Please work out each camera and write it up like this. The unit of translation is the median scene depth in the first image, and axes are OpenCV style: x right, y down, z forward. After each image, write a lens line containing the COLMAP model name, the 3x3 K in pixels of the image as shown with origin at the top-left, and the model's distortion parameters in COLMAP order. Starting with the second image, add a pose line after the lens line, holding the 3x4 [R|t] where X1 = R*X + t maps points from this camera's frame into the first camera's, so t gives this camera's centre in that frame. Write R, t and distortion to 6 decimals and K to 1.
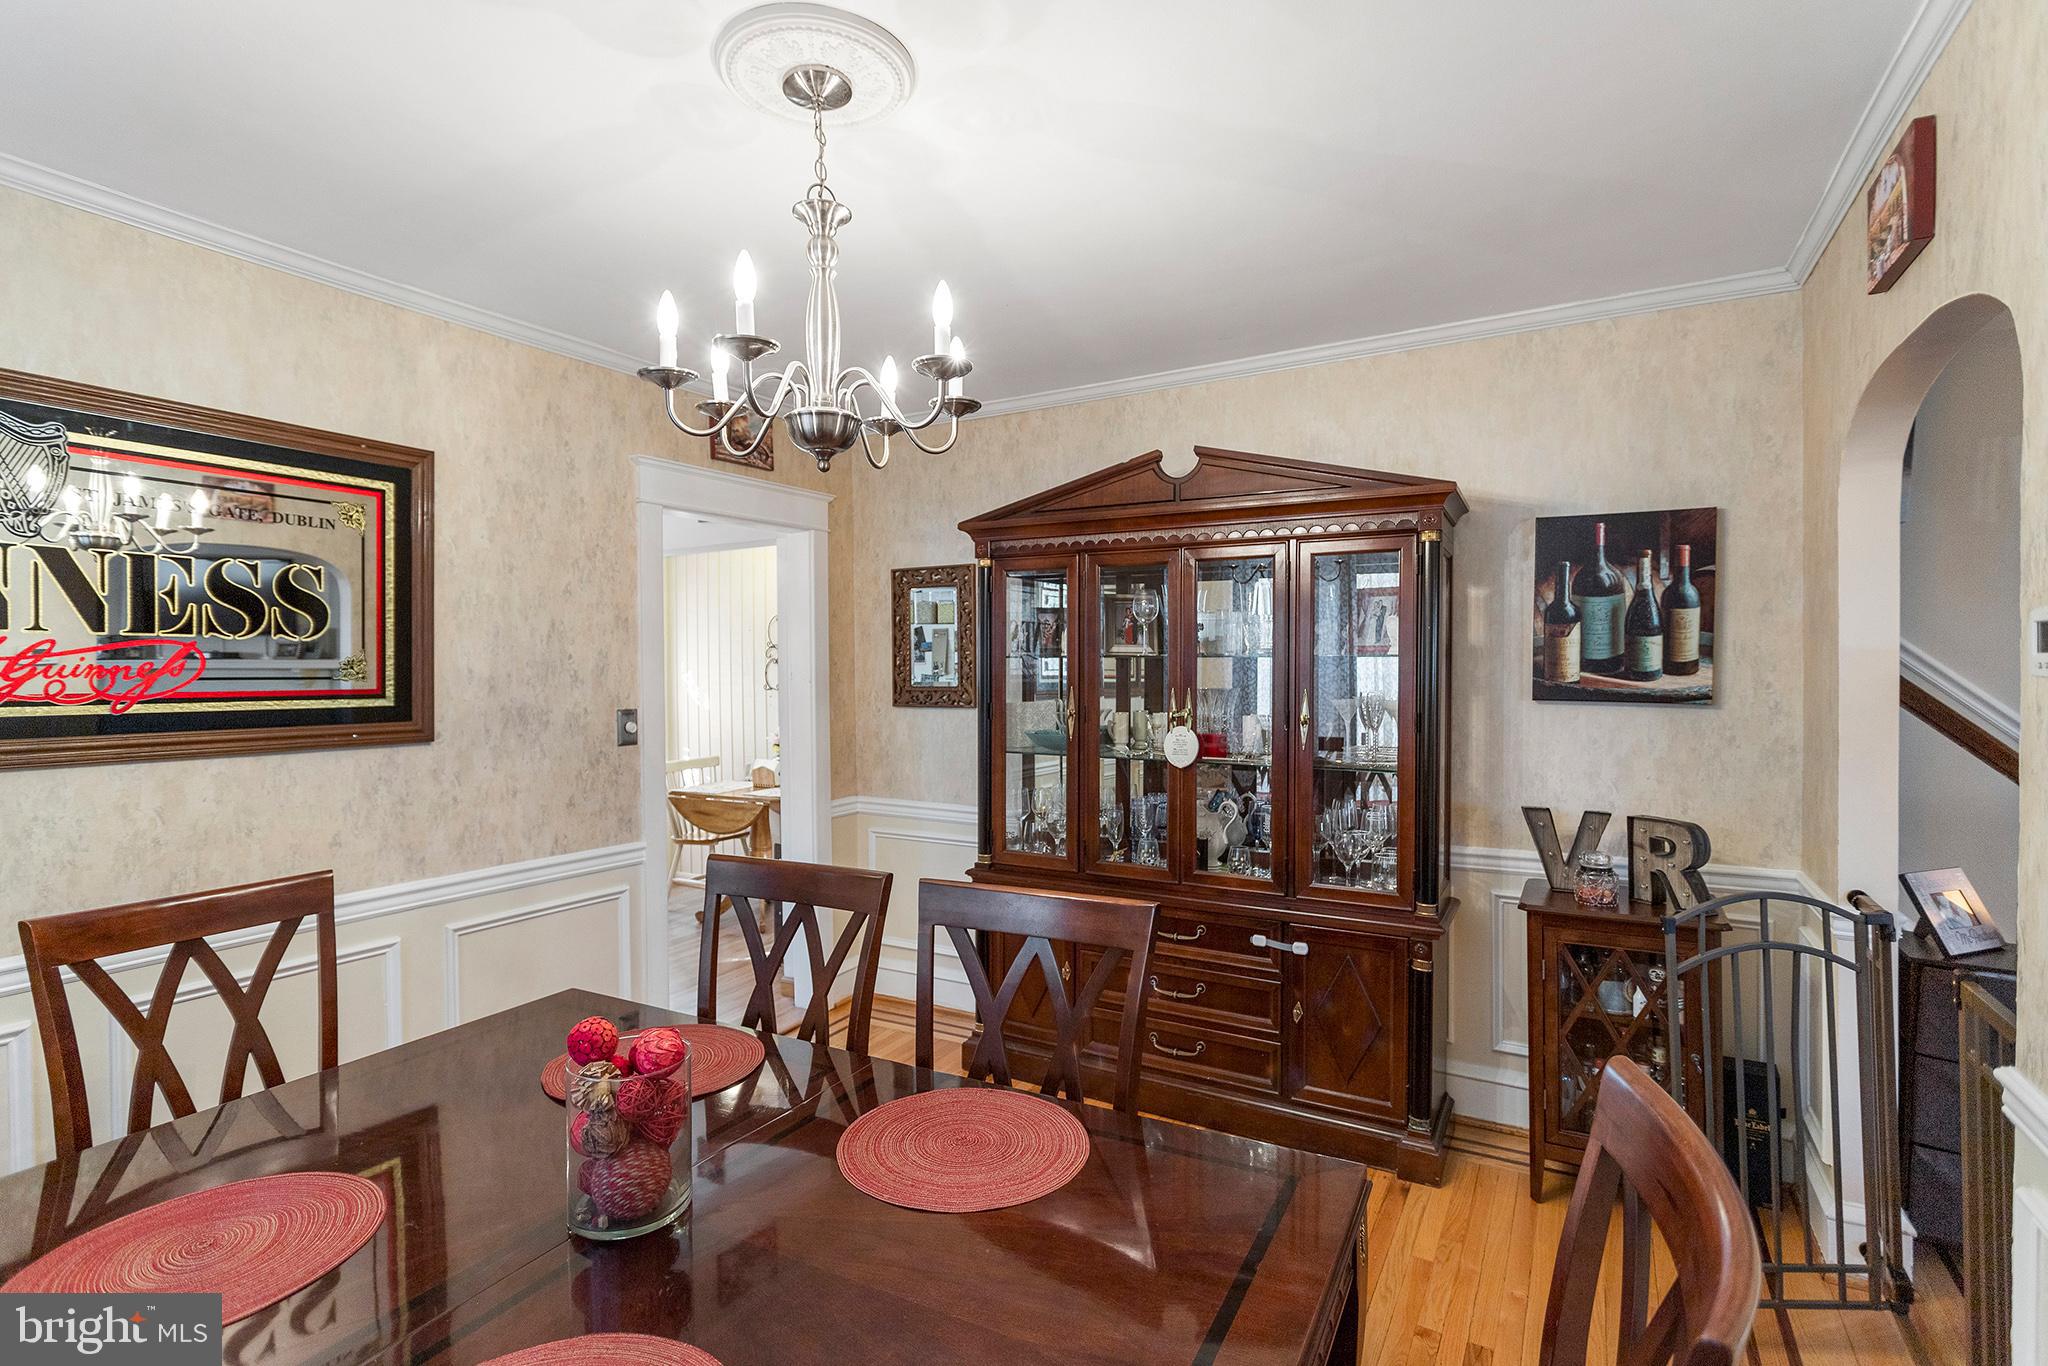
lens RADIAL K [[987.2, 0, 1024.0], [0, 987.2, 683.0], [0, 0, 1]] dist [0.000706, 0.000117]
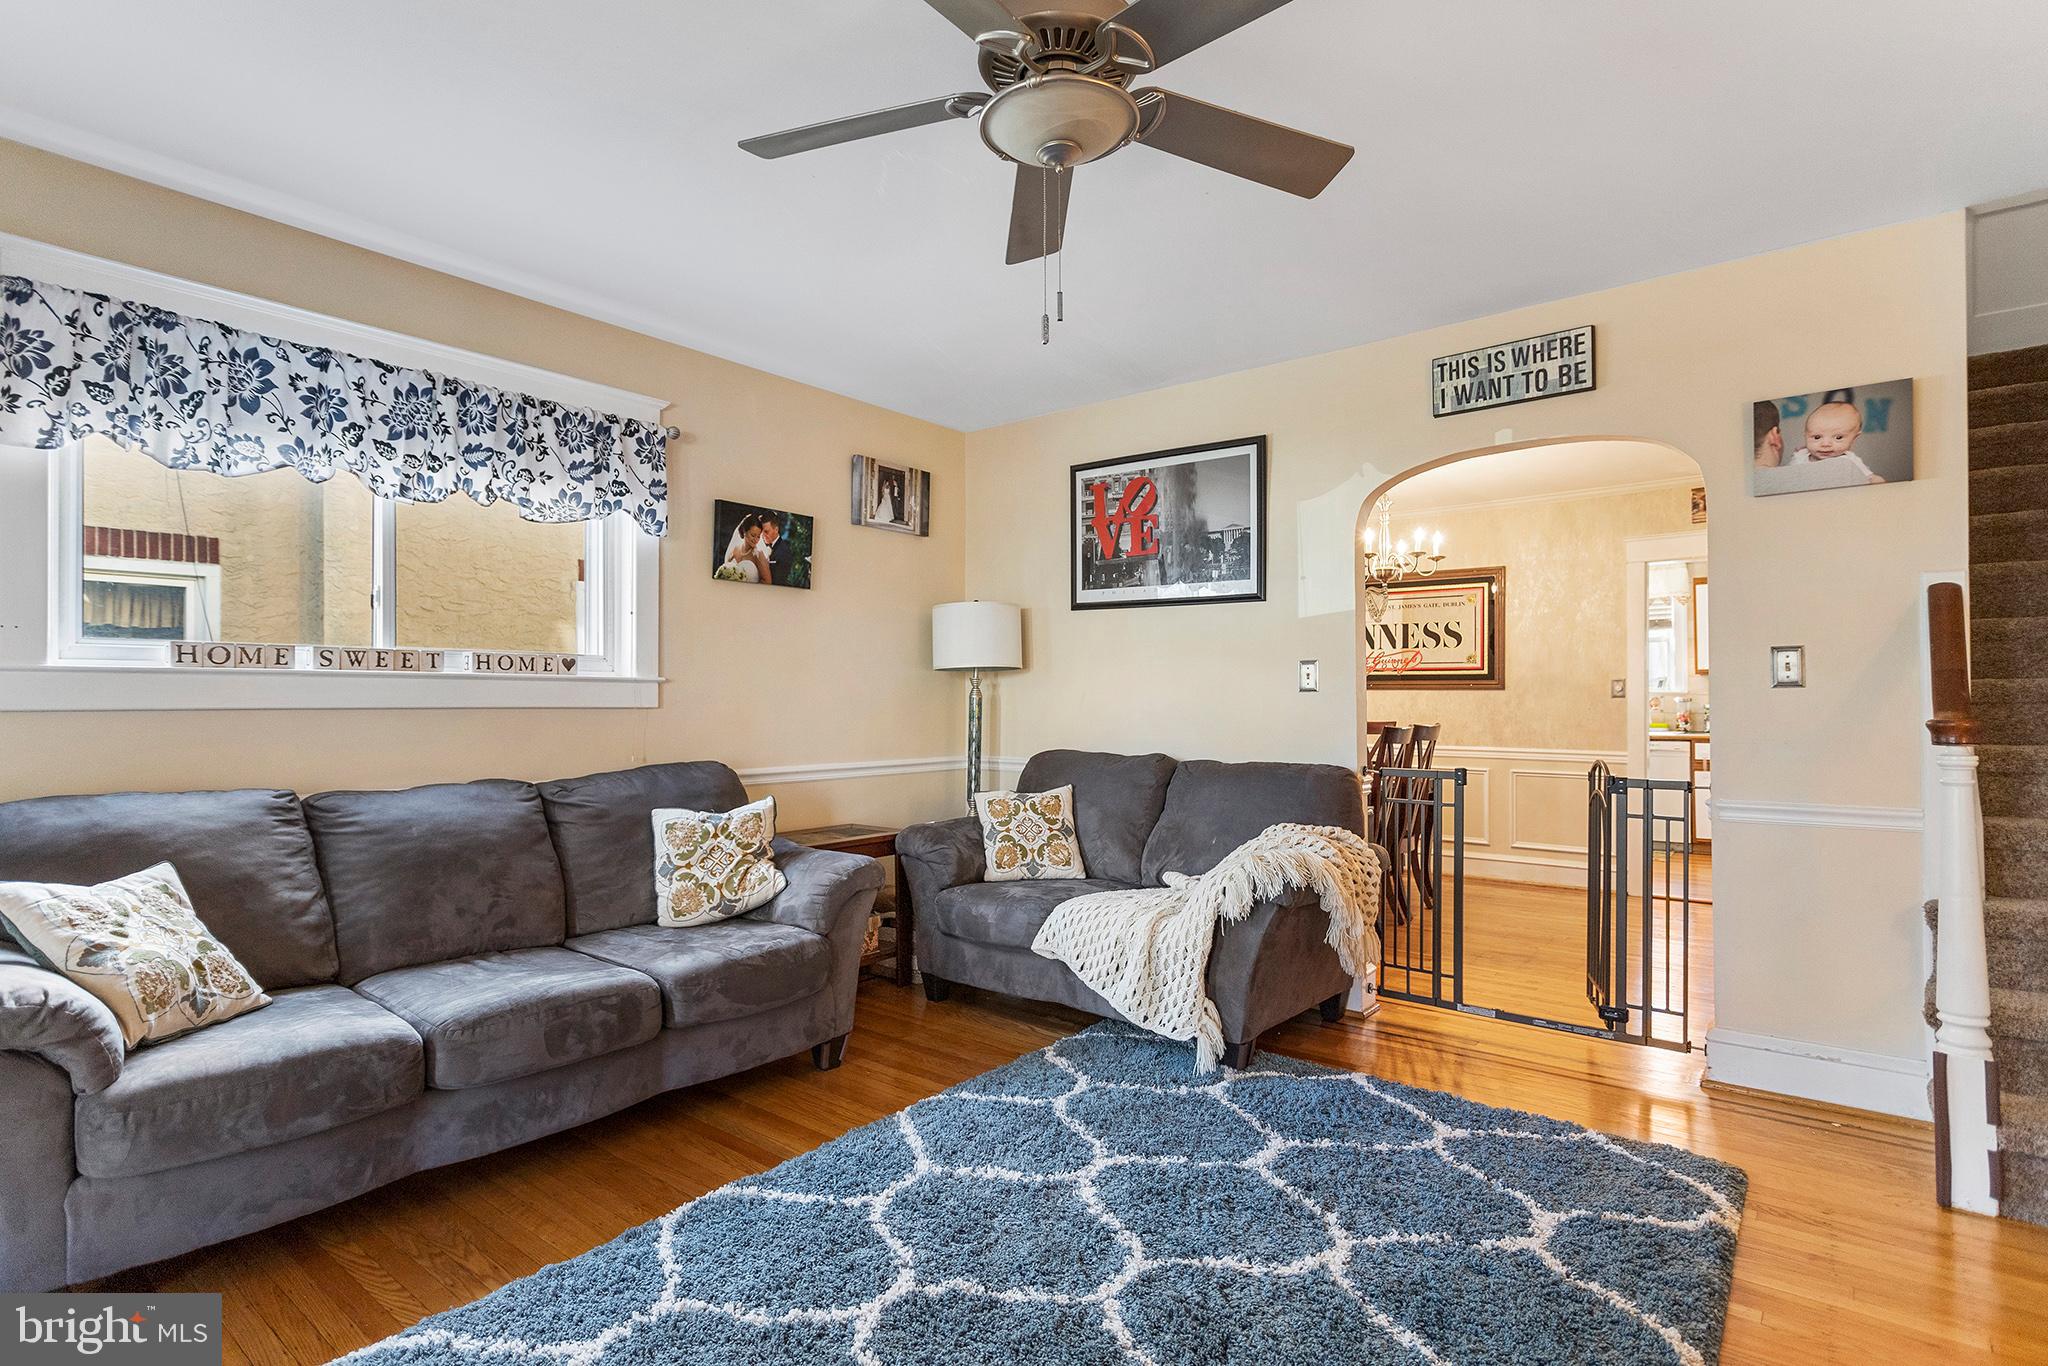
lens RADIAL K [[1024.2, 0, 1024.0], [0, 1024.2, 683.0], [0, 0, 1]] dist [0.000296, -0.000113]
pose [[-0.164939, -0.013185, -0.986216, 2.065748], [-0.016381, 0.999809, -0.010627, 0.092475], [0.986168, 0.014402, -0.165123, 0.286334]]
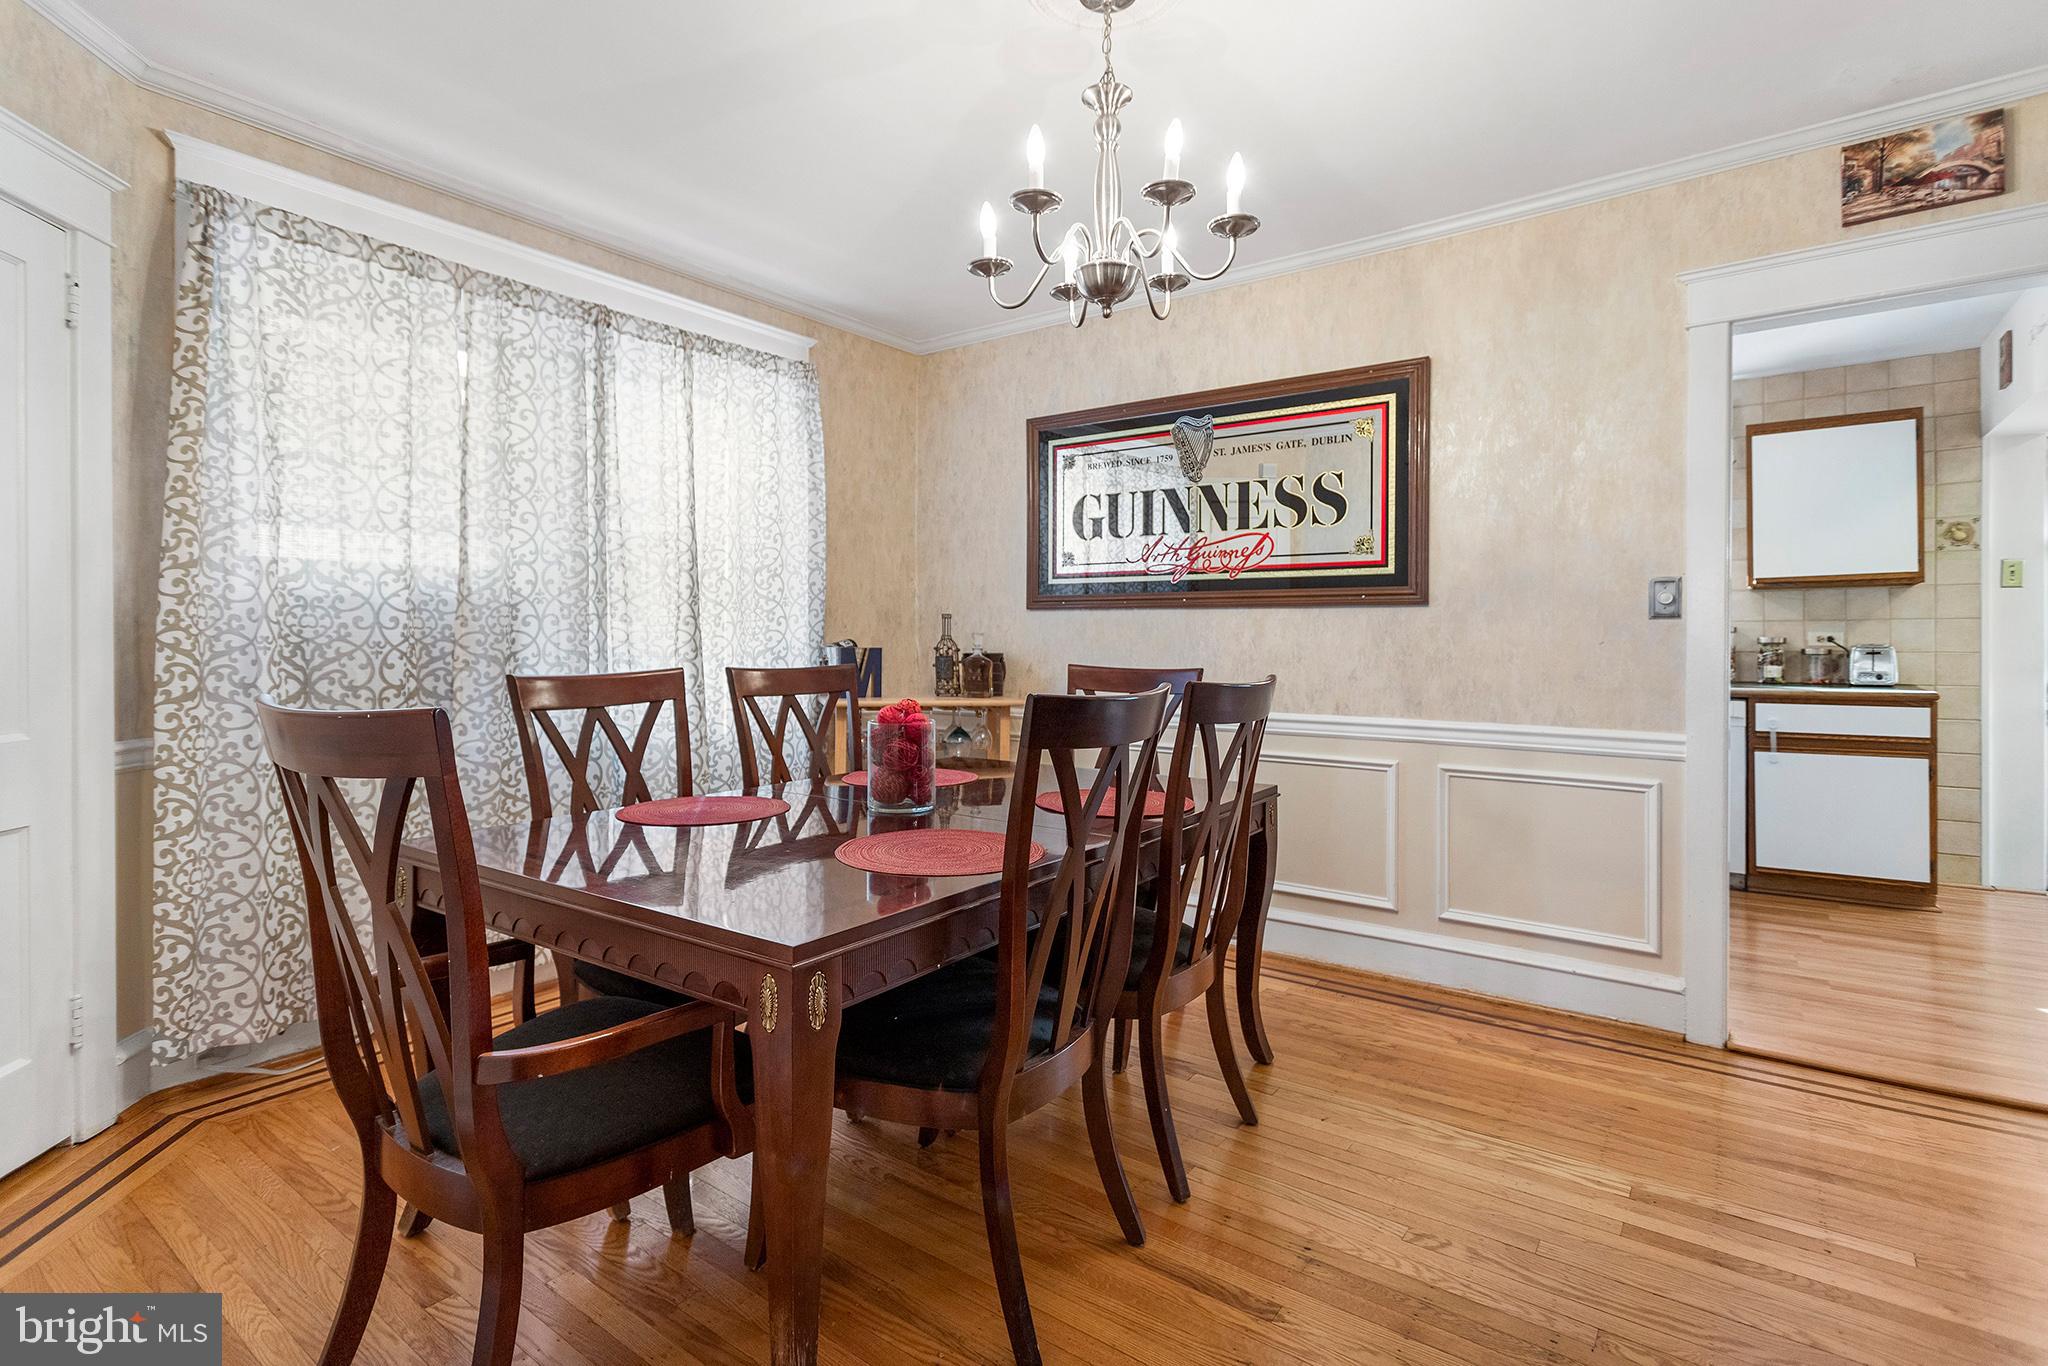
lens RADIAL K [[985.7, 0, 1017.6], [0, 985.7, 639.4], [0, 0, 1]] dist [-0.000737, -0.000093]
pose [[-0.122896, 0.004326, -0.992410, 0.648152], [-0.015593, 0.999859, 0.006289, 0.105621], [0.992297, 0.016247, -0.122812, 0.686639]]
